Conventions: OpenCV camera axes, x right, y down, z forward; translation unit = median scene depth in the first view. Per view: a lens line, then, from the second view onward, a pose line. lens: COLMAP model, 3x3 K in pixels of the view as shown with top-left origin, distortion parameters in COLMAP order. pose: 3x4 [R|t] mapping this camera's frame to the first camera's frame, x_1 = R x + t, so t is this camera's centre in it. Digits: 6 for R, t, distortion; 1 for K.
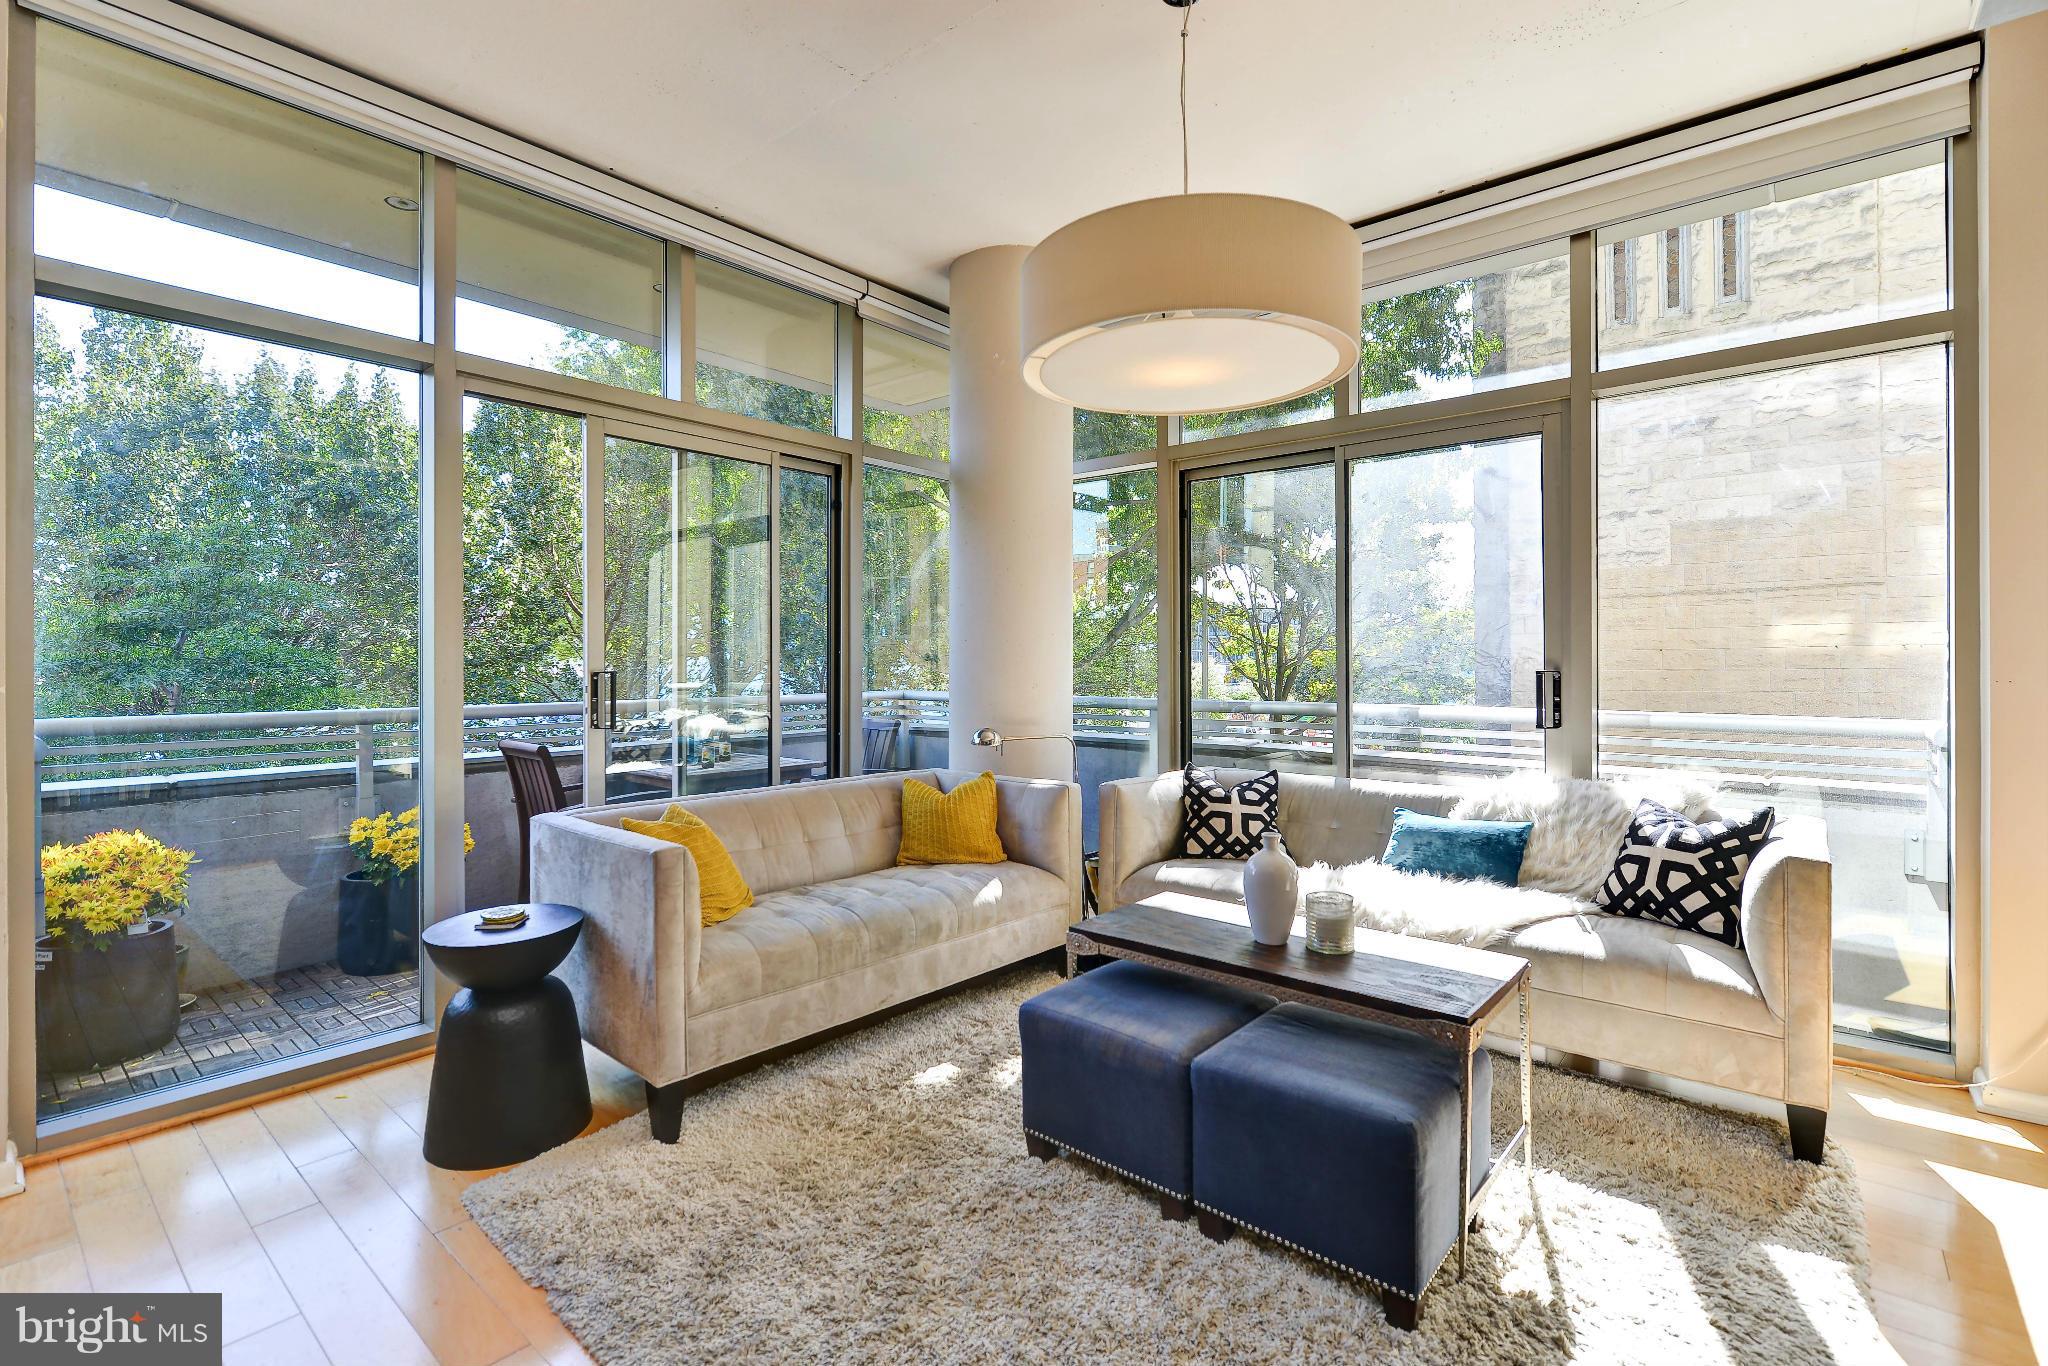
lens RADIAL K [[923.1, 0, 1011.5], [0, 923.1, 666.2], [0, 0, 1]] dist [-0.001817, -0.000651]
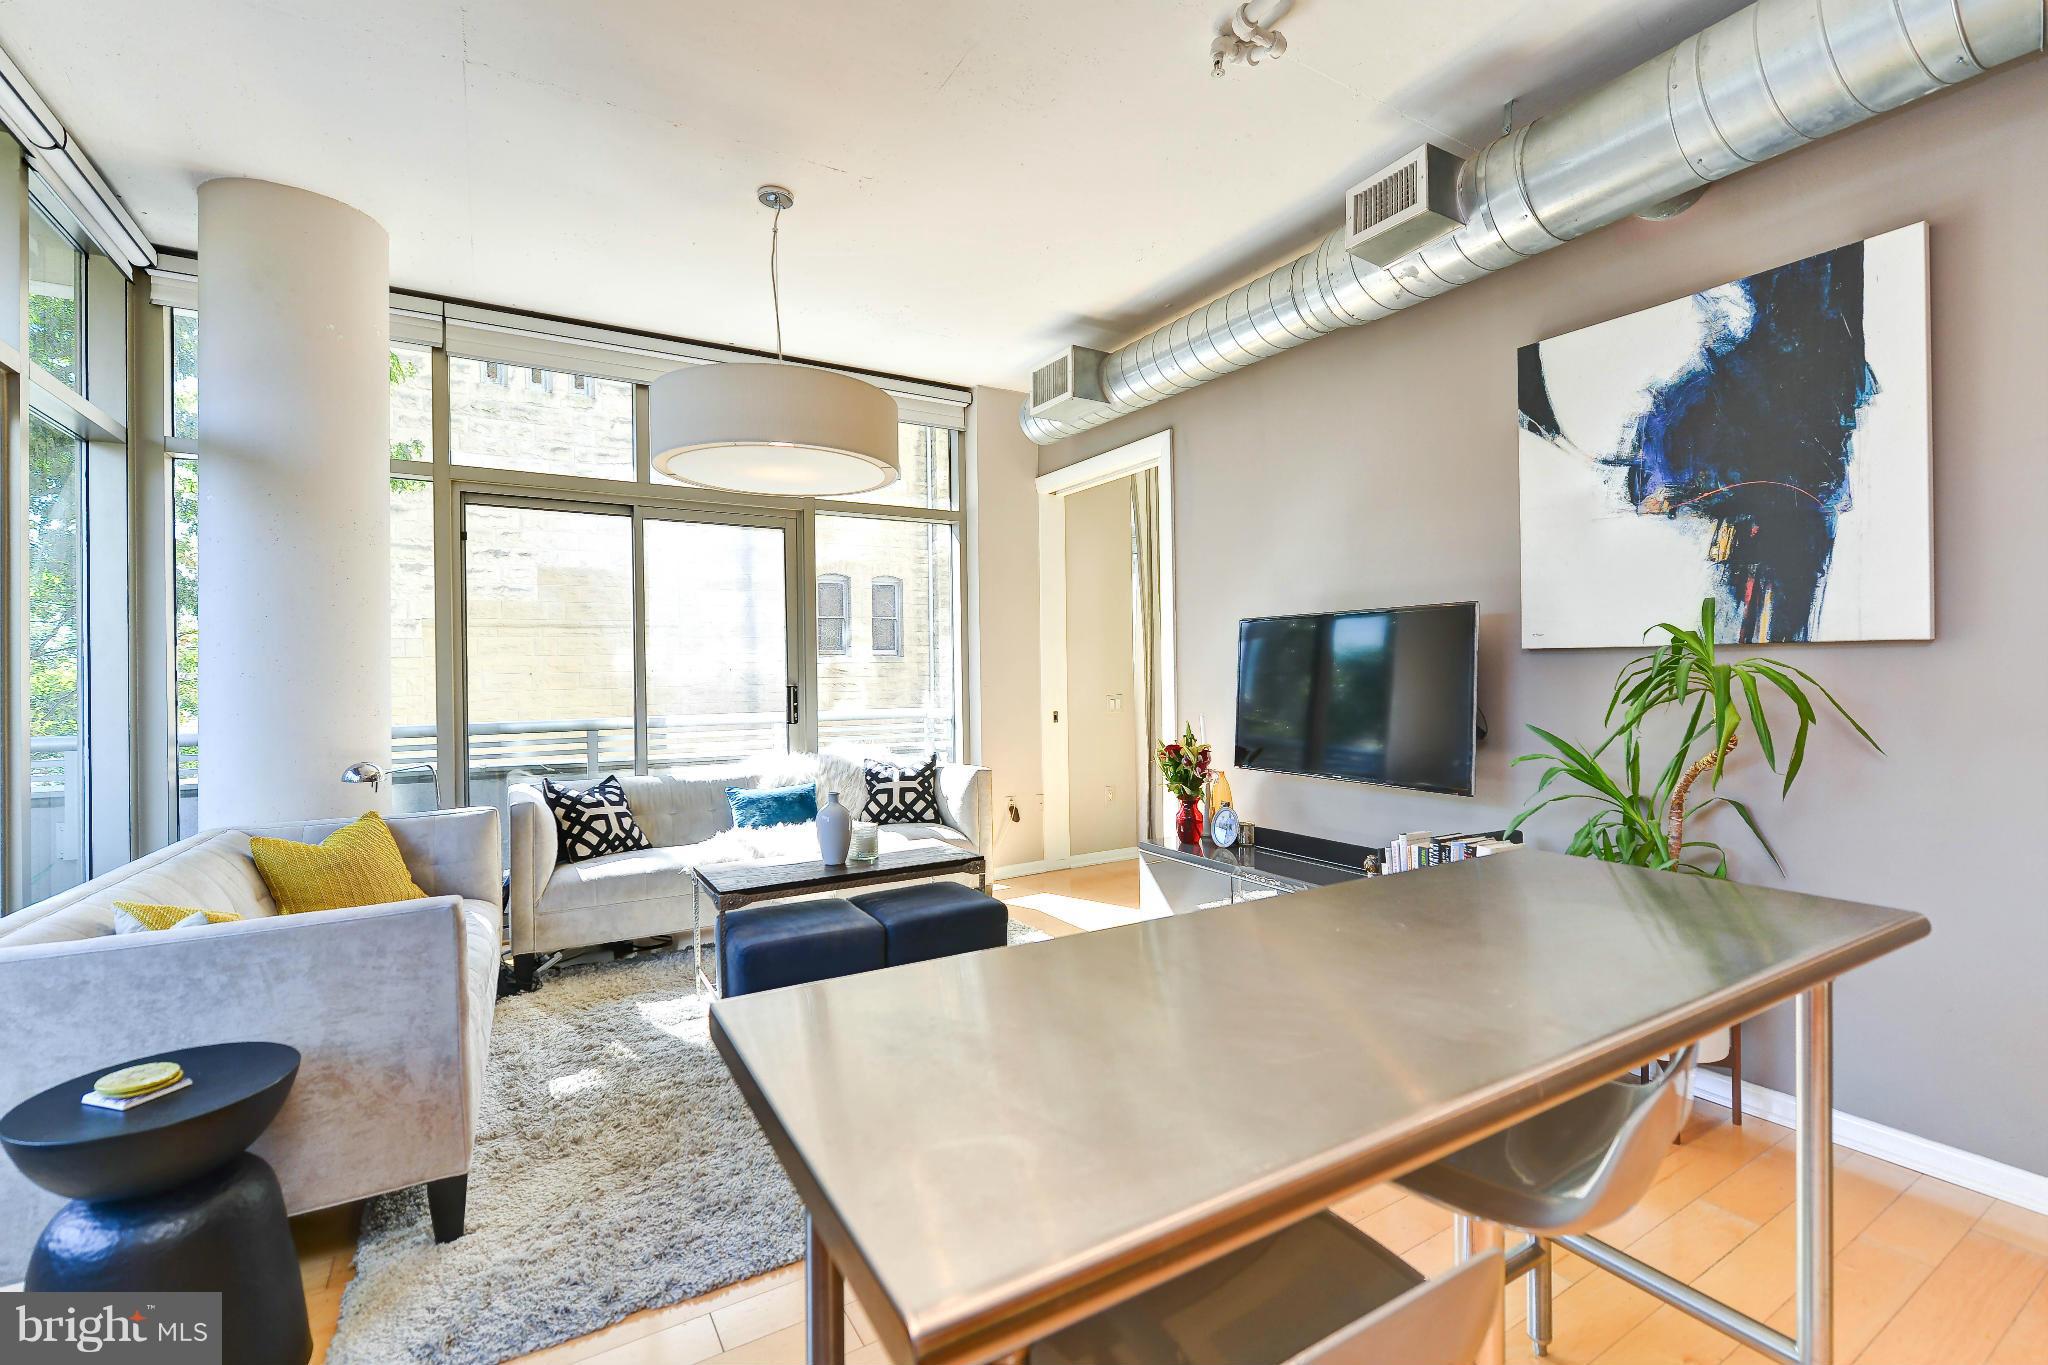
lens RADIAL K [[891.7, 0, 1046.0], [0, 891.7, 673.5], [0, 0, 1]] dist [-0.002681, -0.000651]
pose [[0.306852, -0.000516, 0.951757, -0.696216], [0.018123, 0.999822, -0.005301, -0.000097], [-0.951585, 0.018876, 0.306806, 0.146960]]
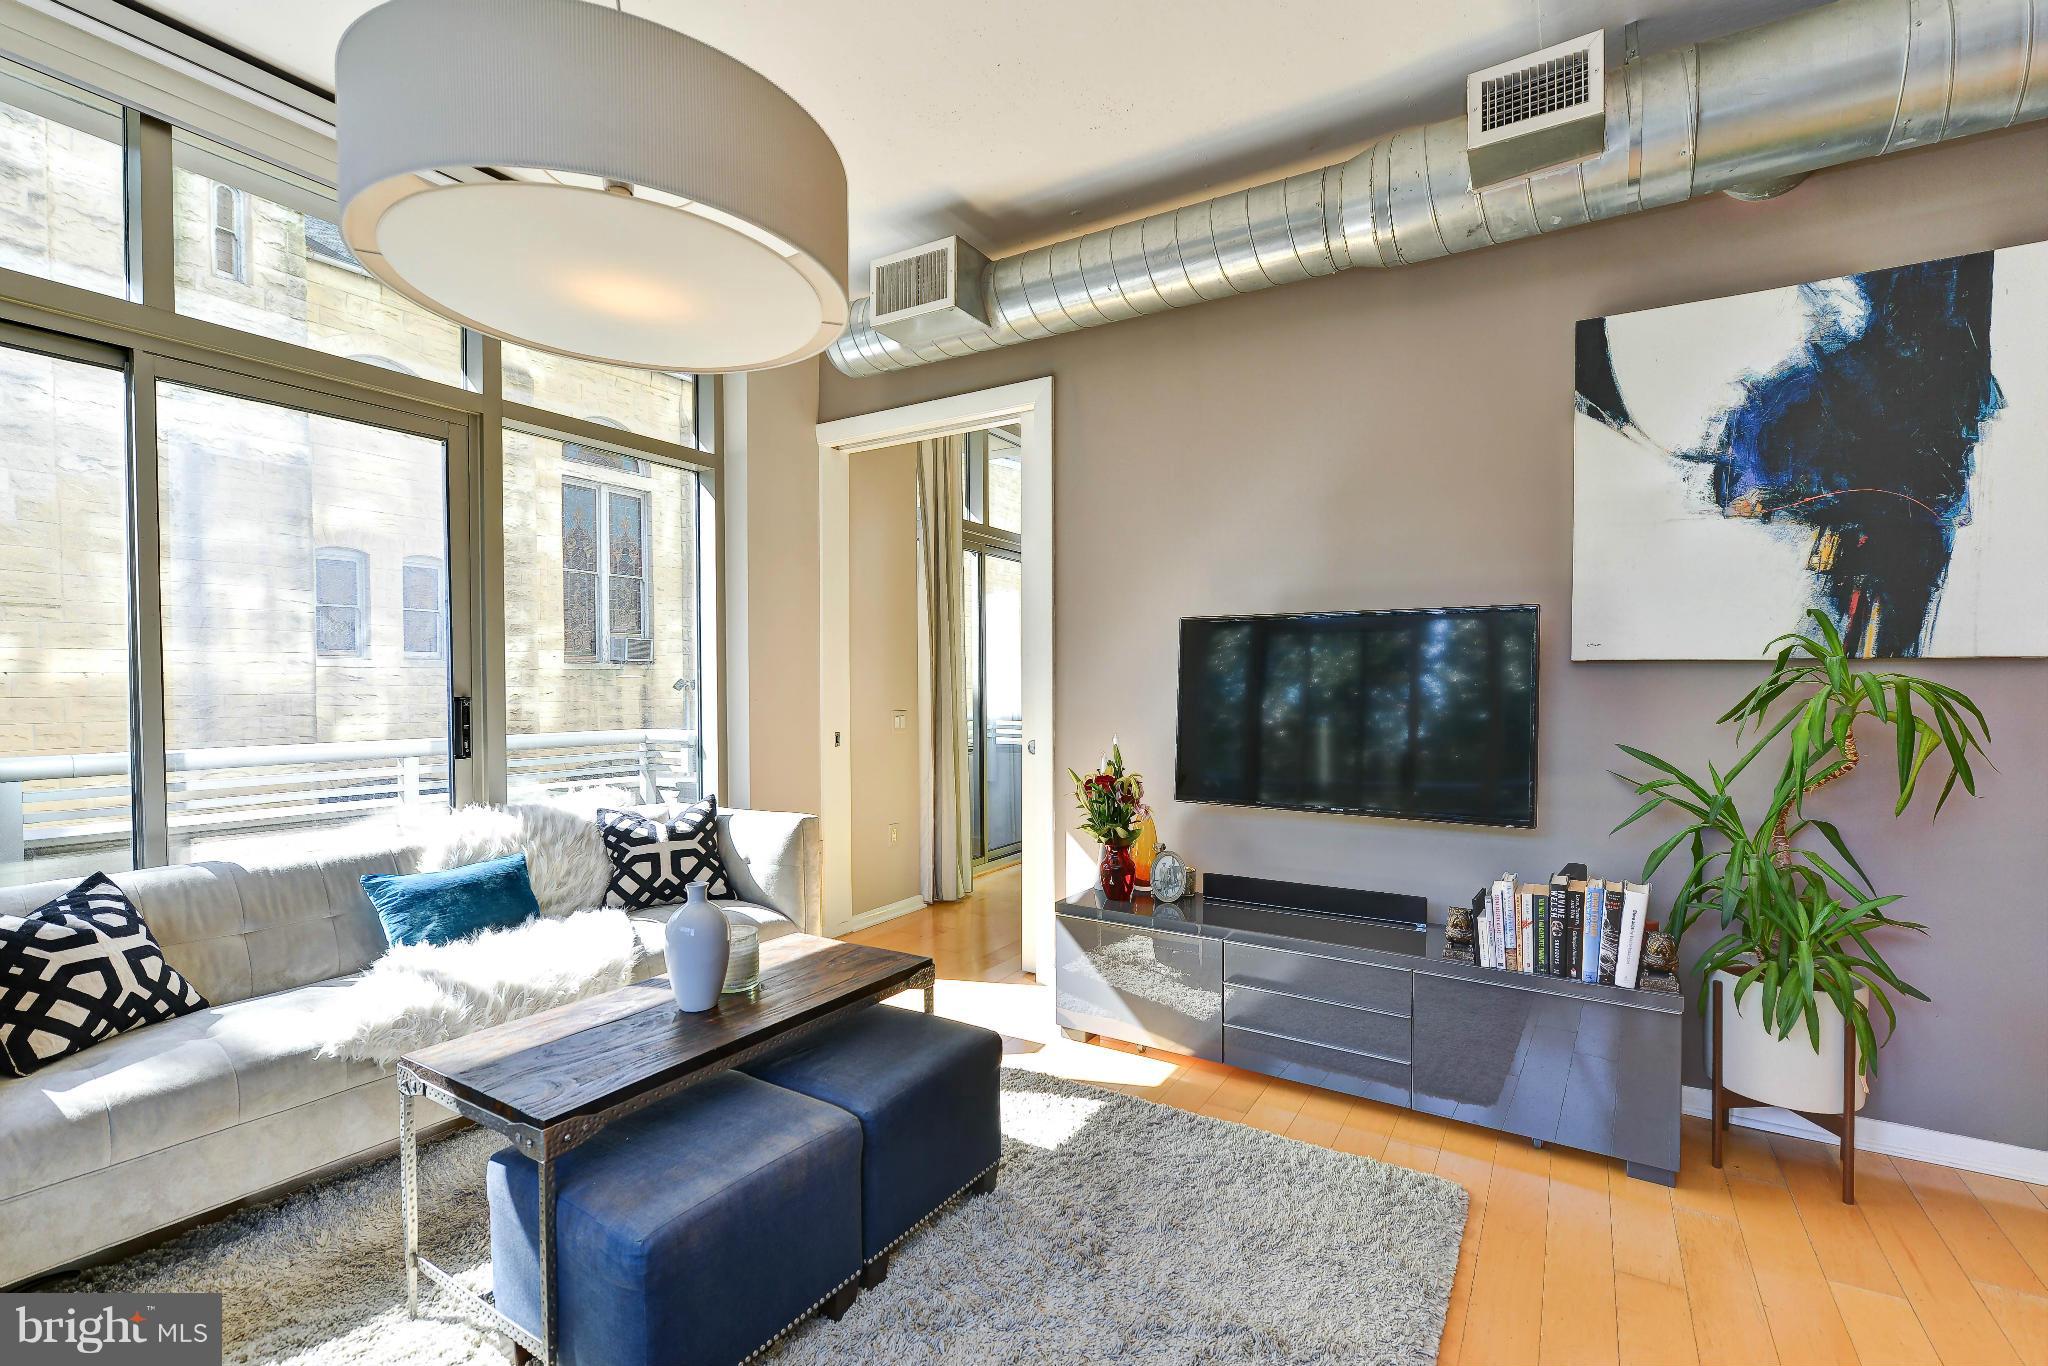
lens RADIAL K [[891.7, 0, 1048.8], [0, 891.7, 700.7], [0, 0, 1]] dist [-0.002681, -0.000651]
pose [[-0.161665, -0.014595, 0.986738, -0.413736], [0.008011, 0.999838, 0.016102, -0.001102], [-0.986813, 0.010508, -0.161522, 0.556455]]
